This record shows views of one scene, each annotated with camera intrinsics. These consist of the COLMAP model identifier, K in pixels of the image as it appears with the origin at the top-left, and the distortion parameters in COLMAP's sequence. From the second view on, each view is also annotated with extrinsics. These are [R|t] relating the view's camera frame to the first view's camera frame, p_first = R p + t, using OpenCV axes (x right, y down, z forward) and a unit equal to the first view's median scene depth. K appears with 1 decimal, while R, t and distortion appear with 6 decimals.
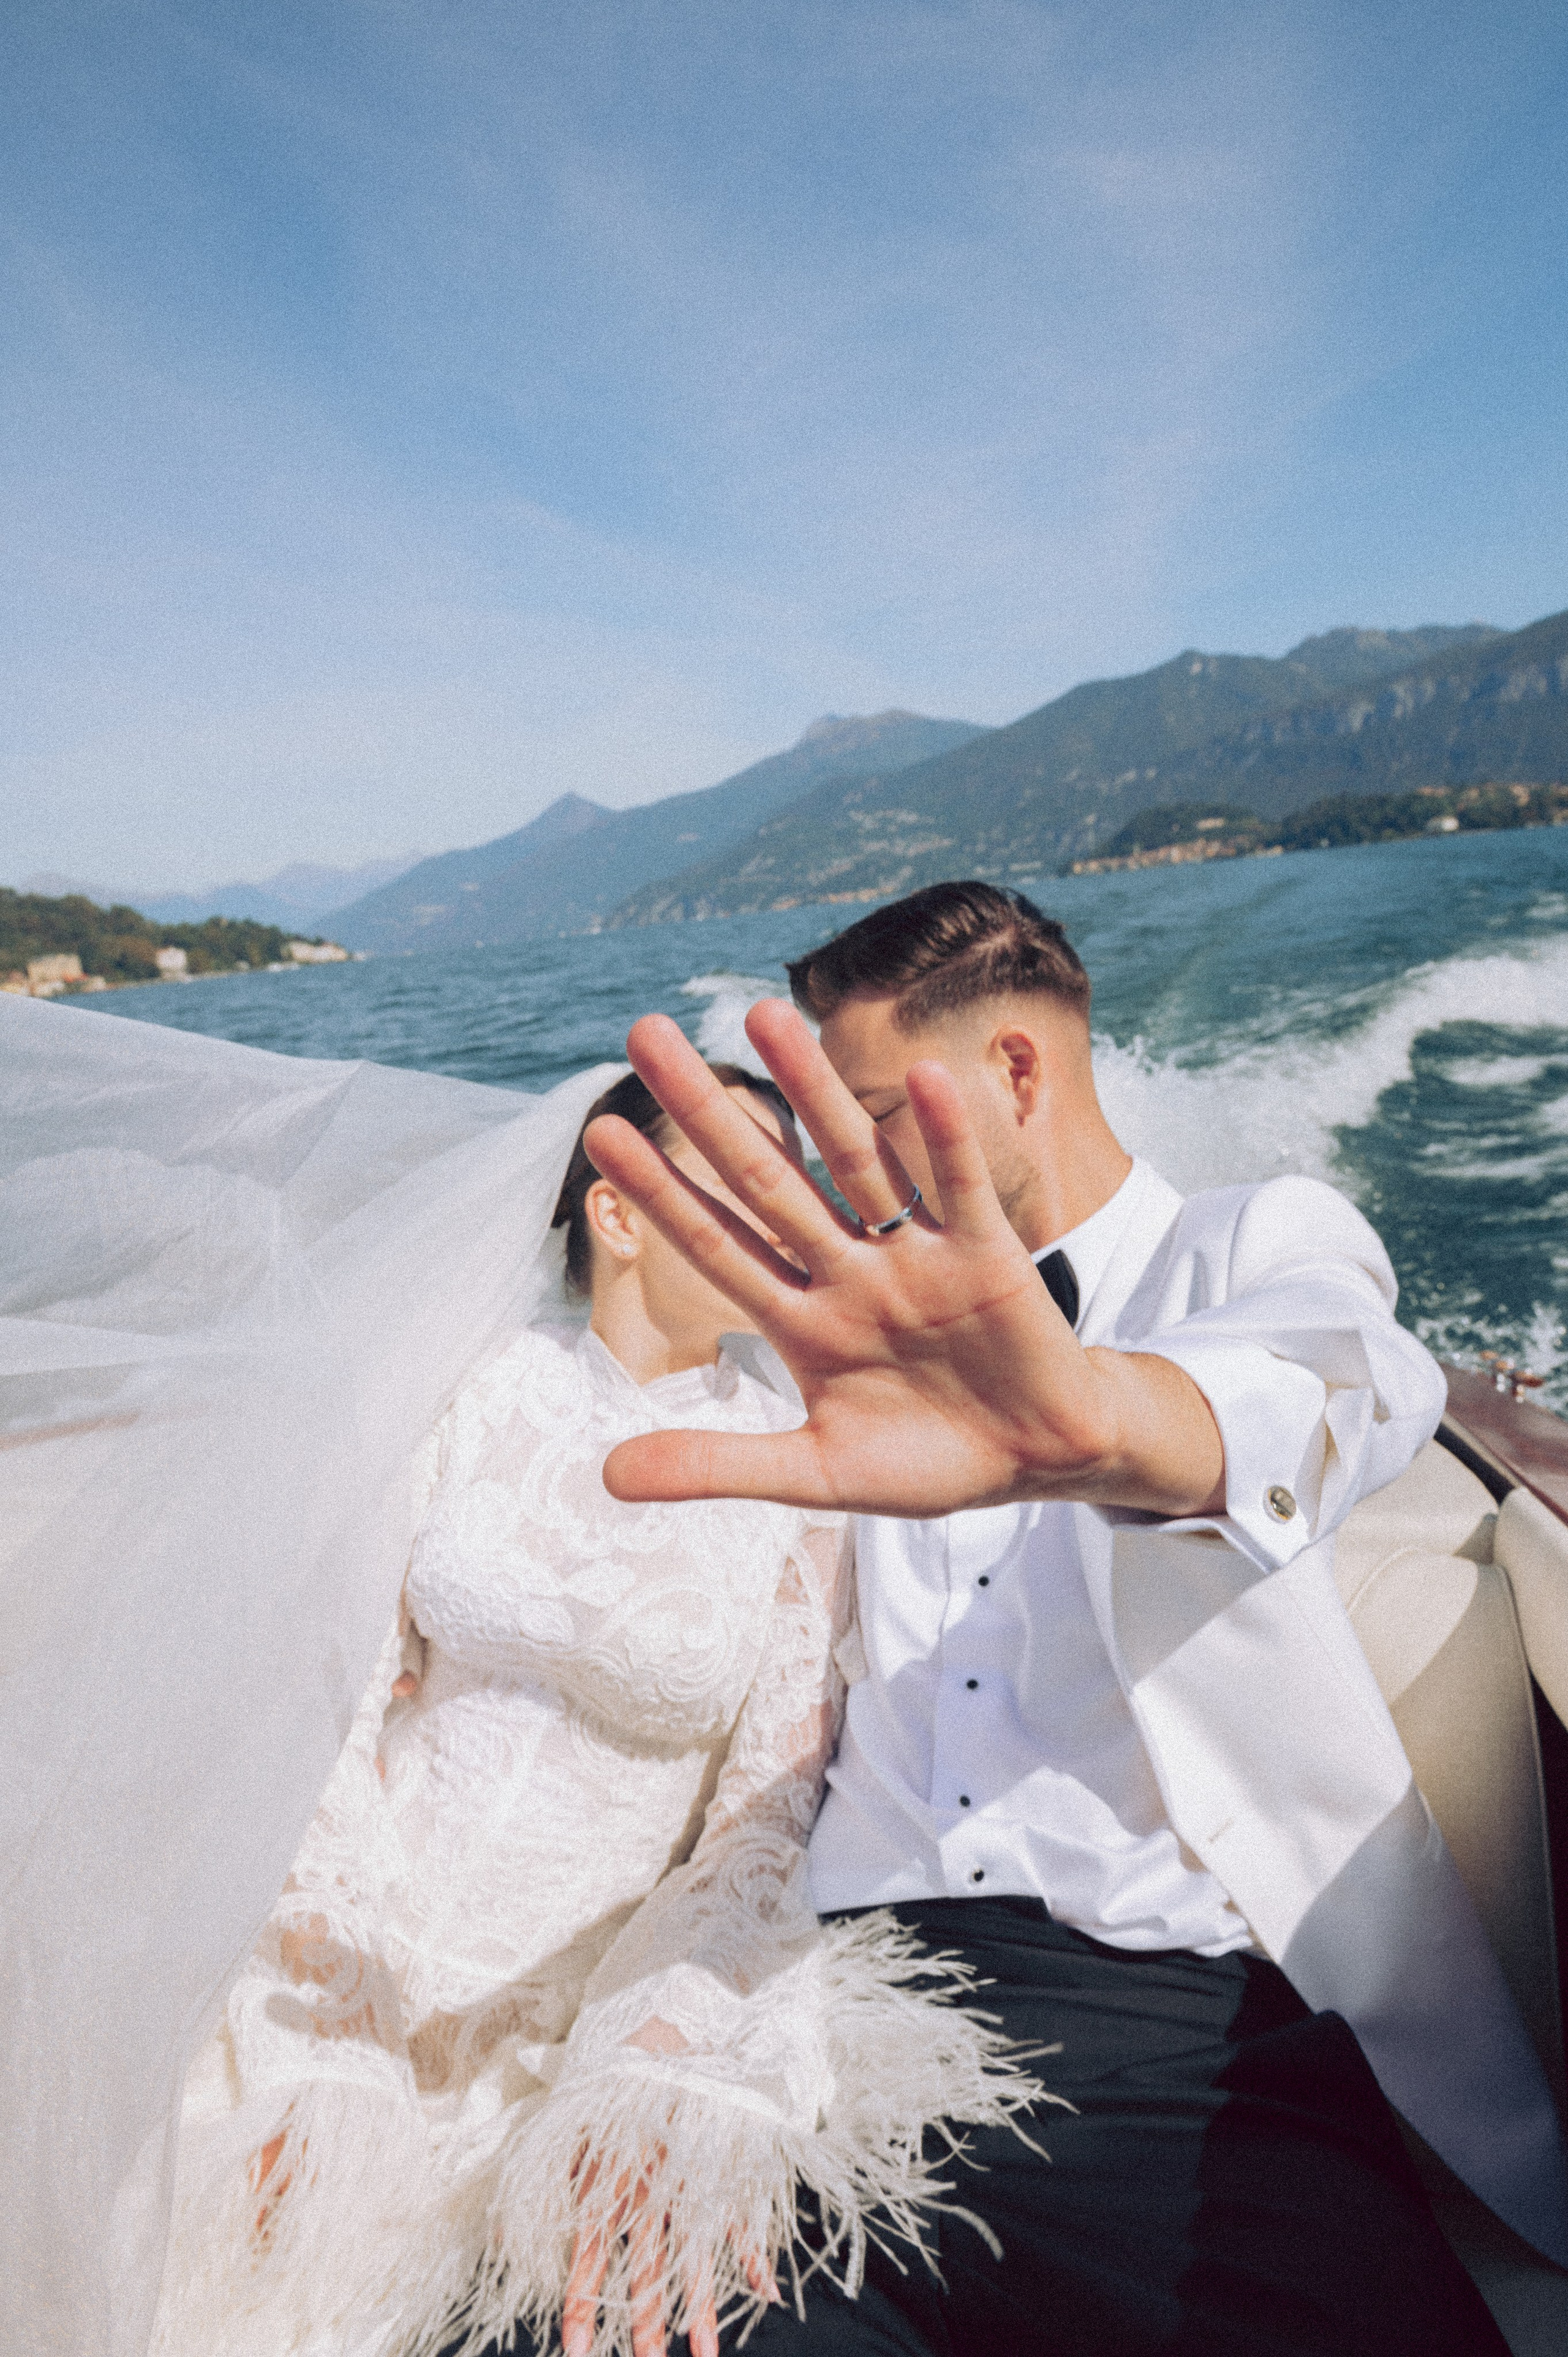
lens RADIAL K [[1559.8, 0, 784.0], [0, 1559.8, 1178.5], [0, 0, 1]] dist [-0.062966, -0.001104]
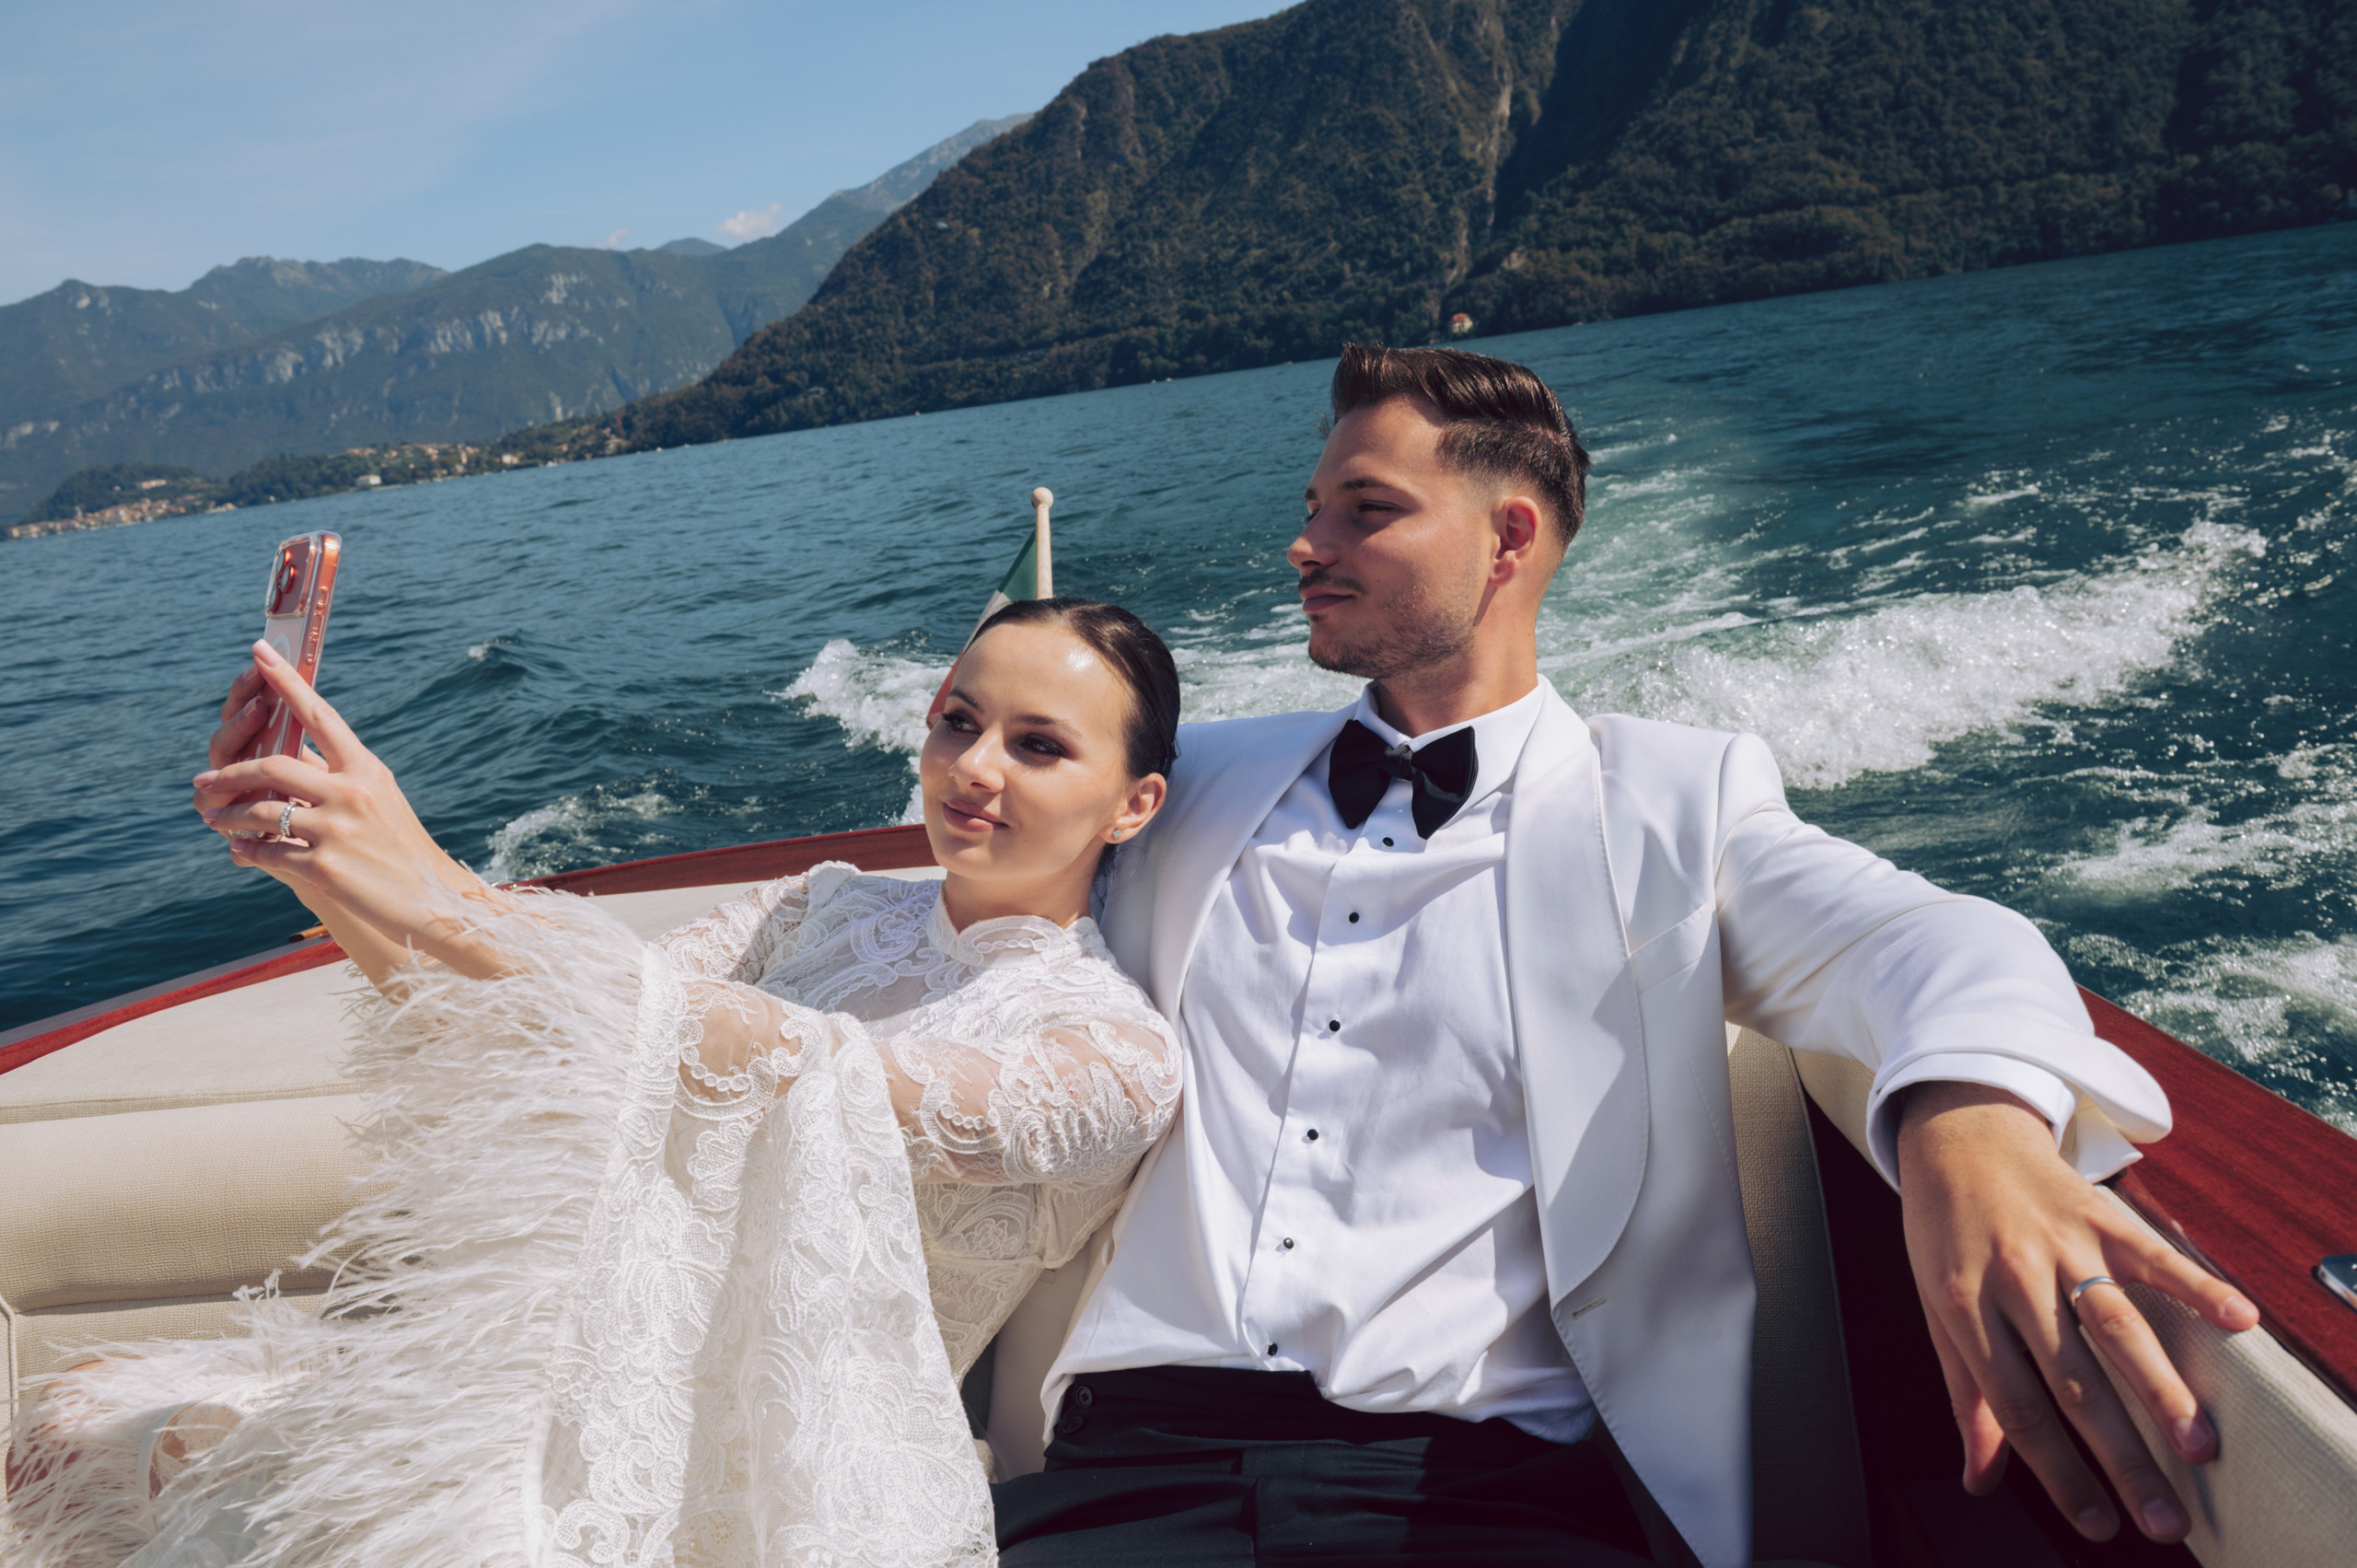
lens RADIAL K [[1911.7, 0, 1178.5], [0, 1911.7, 784.0], [0, 0, 1]] dist [-0.018633, -0.010789]
pose [[0.716259, -0.125447, 0.686467, -0.072033], [0.168196, 0.985743, 0.004643, 0.043275], [-0.677262, 0.112136, 0.727146, -0.202118]]
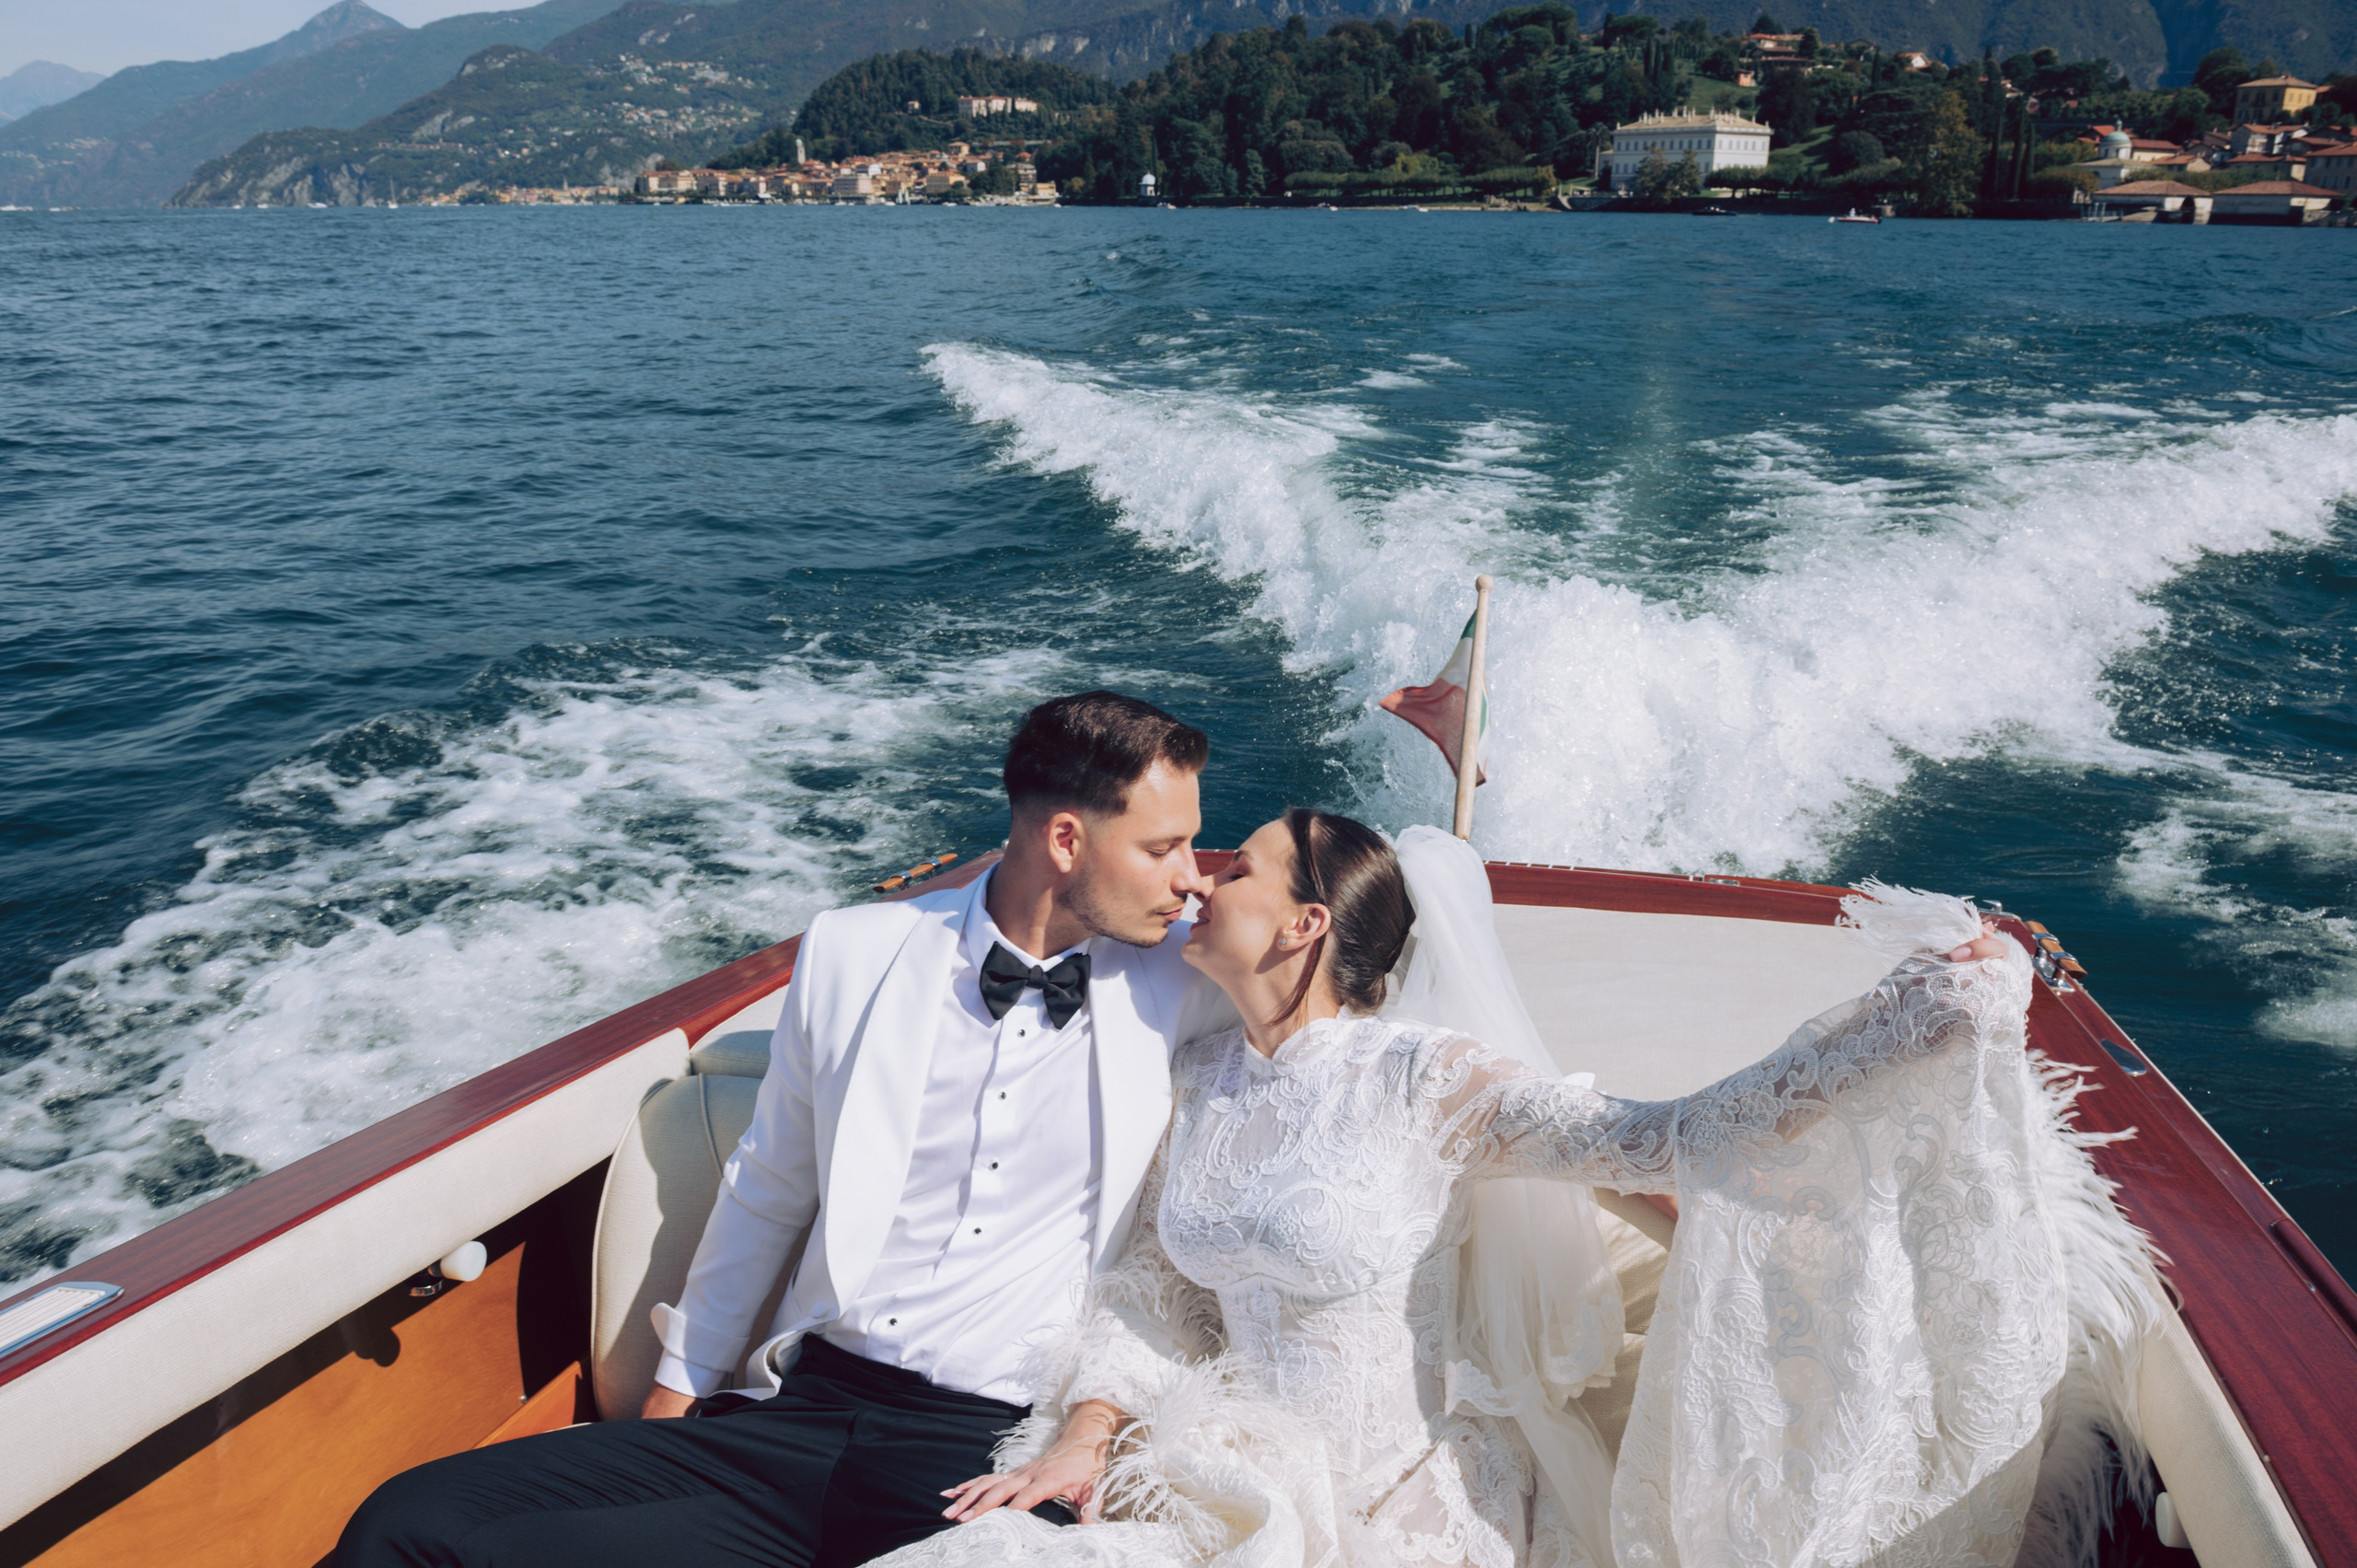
lens RADIAL K [[1739.1, 0, 1249.9], [0, 1739.1, 771.9], [0, 0, 1]] dist [-0.043263, 0.000804]
pose [[0.958353, 0.030035, 0.284003, 0.119590], [-0.067182, 0.990257, 0.121976, -0.066281], [-0.277572, -0.135976, 0.951033, 0.300717]]
